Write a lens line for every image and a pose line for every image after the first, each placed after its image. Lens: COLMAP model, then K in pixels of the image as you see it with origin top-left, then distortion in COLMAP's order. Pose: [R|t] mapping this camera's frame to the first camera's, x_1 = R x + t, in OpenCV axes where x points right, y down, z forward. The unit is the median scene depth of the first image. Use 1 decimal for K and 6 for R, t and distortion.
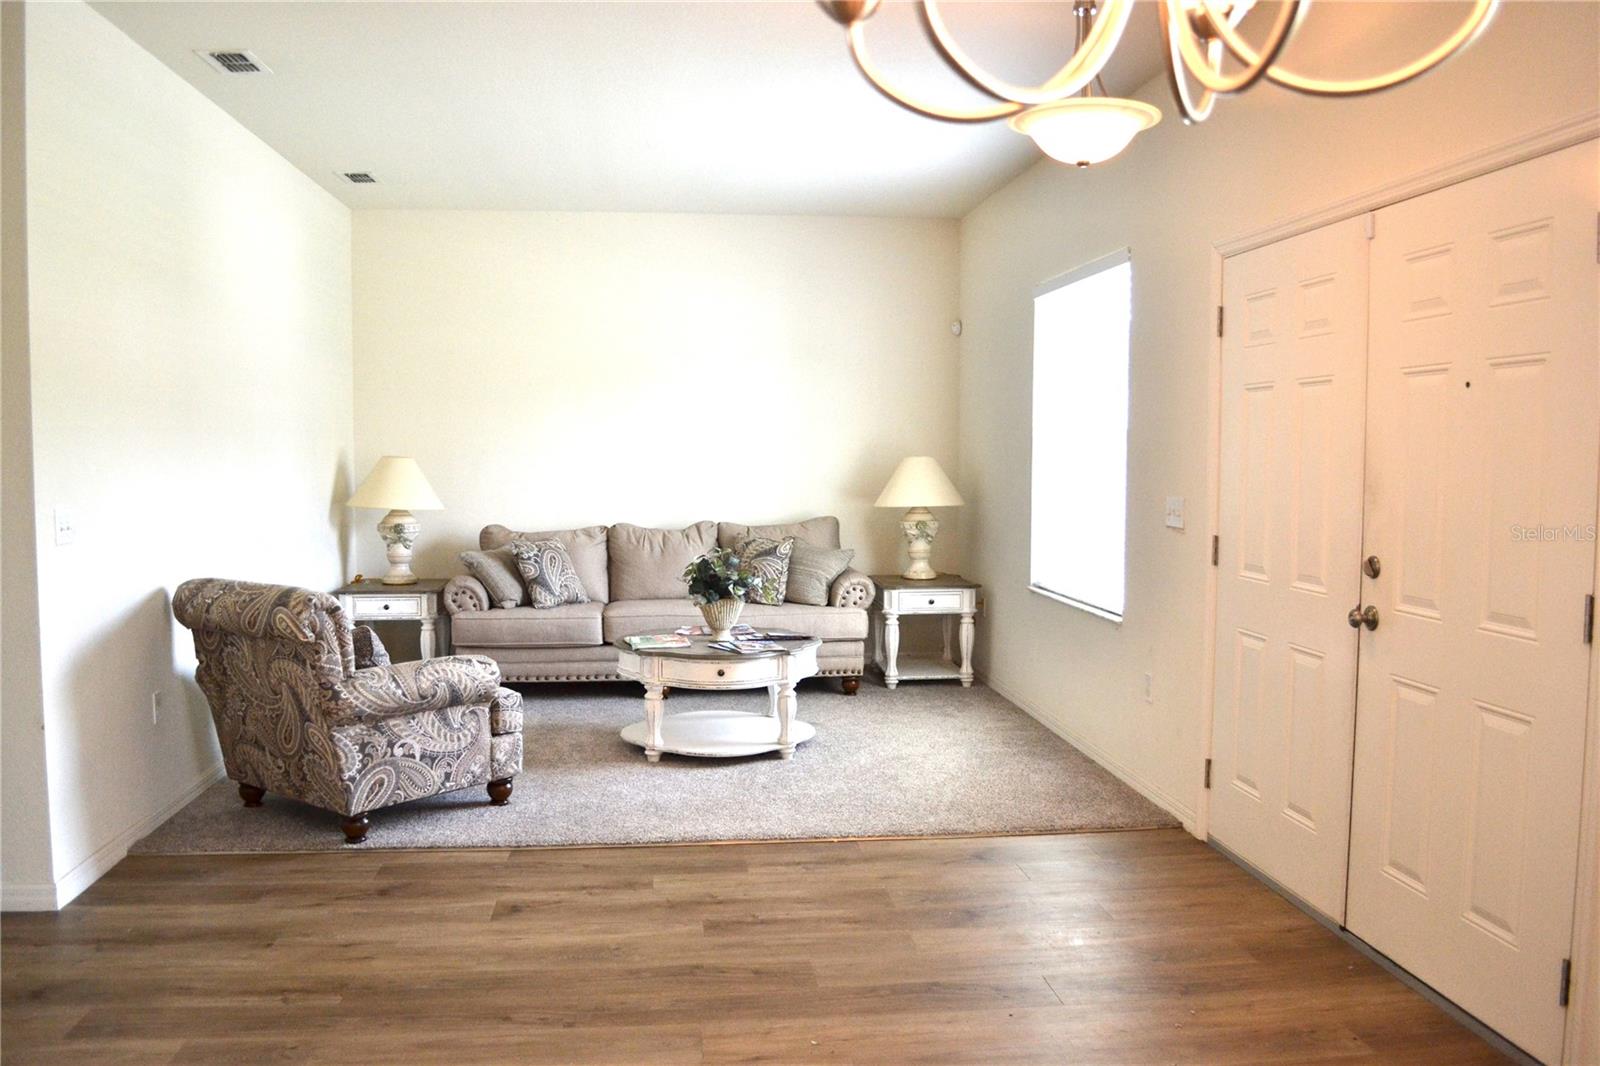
lens RADIAL K [[1280.8, 0, 800.6], [0, 1280.8, 531.8], [0, 0, 1]] dist [-0.084415, 0.013932]
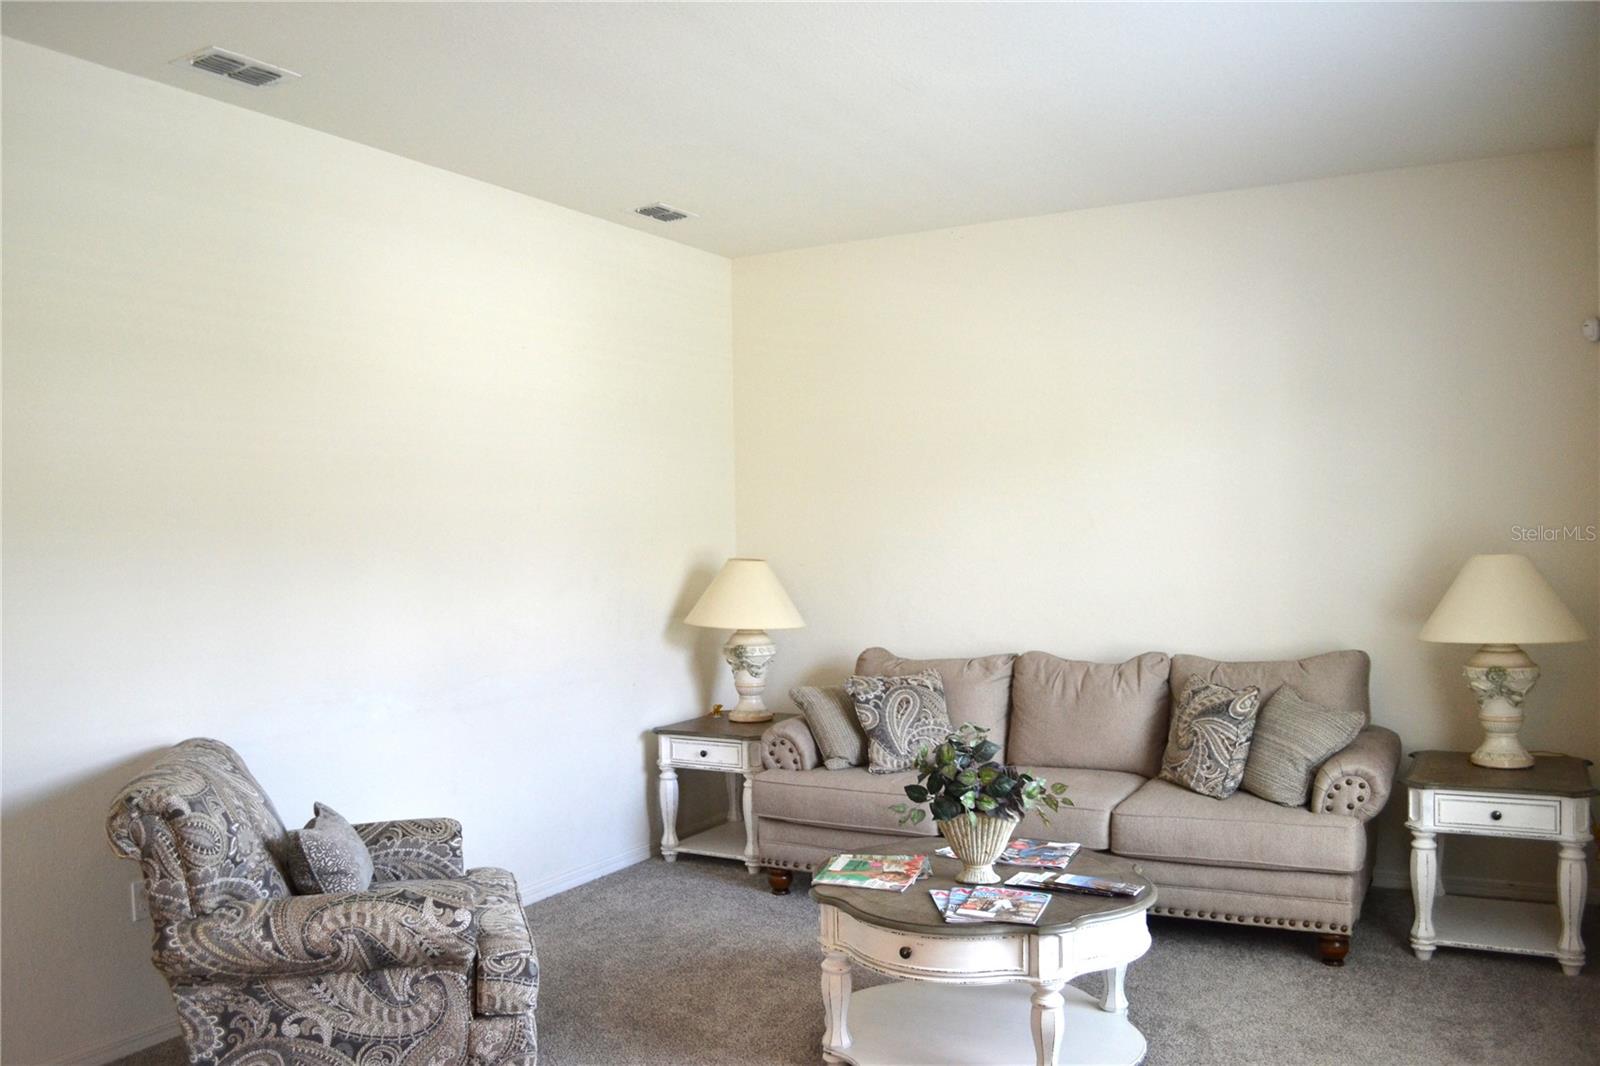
lens RADIAL K [[1280.8, 0, 796.6], [0, 1280.8, 536.6], [0, 0, 1]] dist [-0.084415, 0.013932]
pose [[0.810697, -0.013959, -0.585299, 0.245717], [-0.017631, 0.998680, -0.048239, -0.050176], [0.585200, 0.049427, 0.809381, 0.528247]]
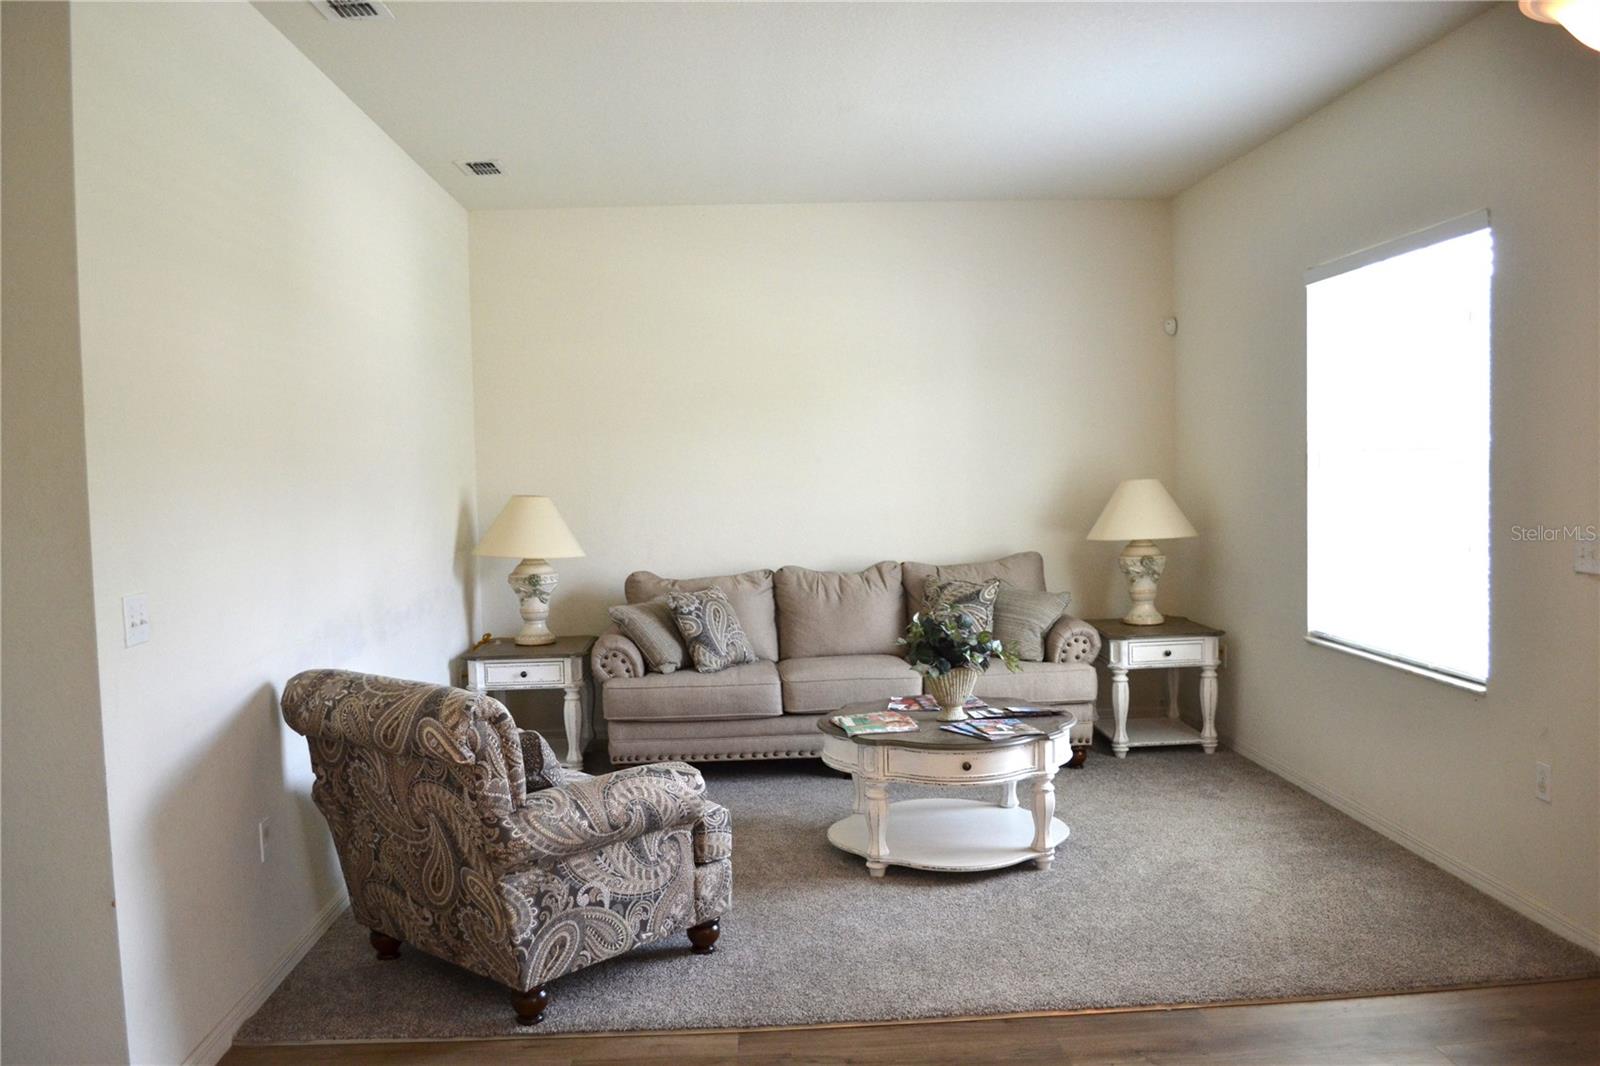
lens RADIAL K [[1280.8, 0, 797.8], [0, 1280.8, 534.6], [0, 0, 1]] dist [-0.084415, 0.013932]
pose [[0.997664, -0.024069, -0.063930, -0.118151], [0.023438, 0.999669, -0.010595, -0.027626], [0.064164, 0.009072, 0.997898, 0.219928]]
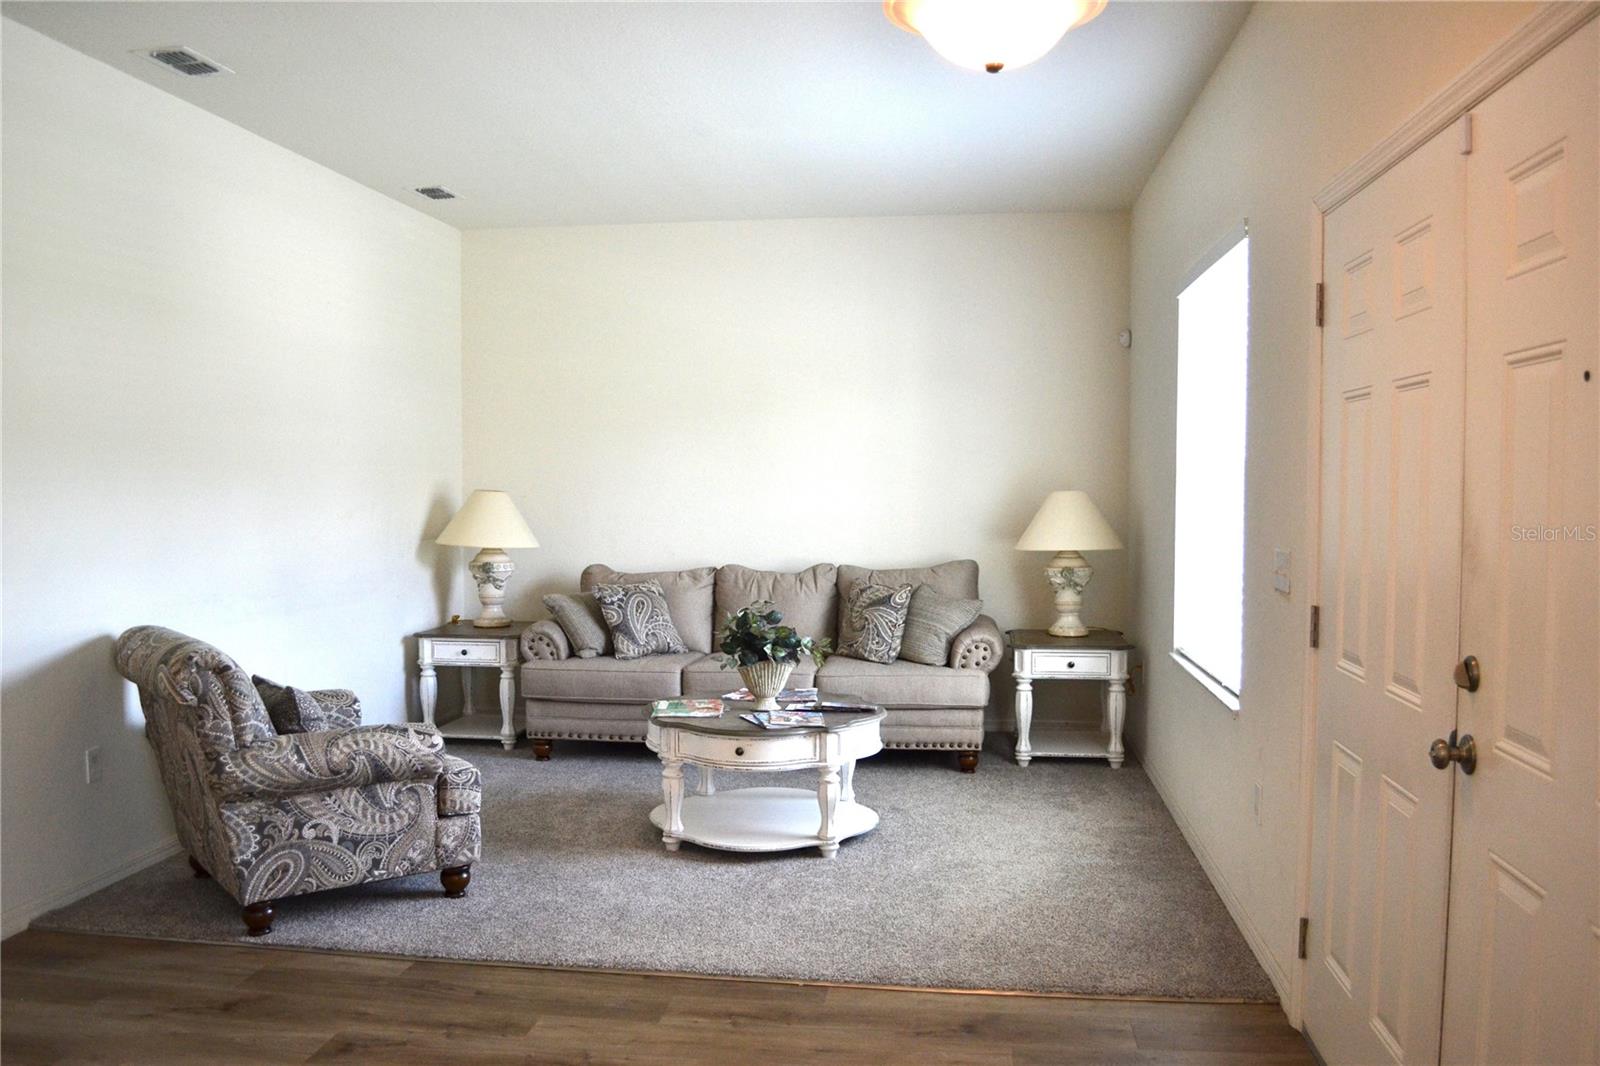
lens RADIAL K [[1280.8, 0, 799.0], [0, 1280.8, 535.2], [0, 0, 1]] dist [-0.084415, 0.013932]
pose [[0.969665, 0.008806, -0.244279, 0.187072], [-0.013883, 0.999722, -0.019068, -0.016283], [0.244043, 0.021881, 0.969518, 0.208163]]
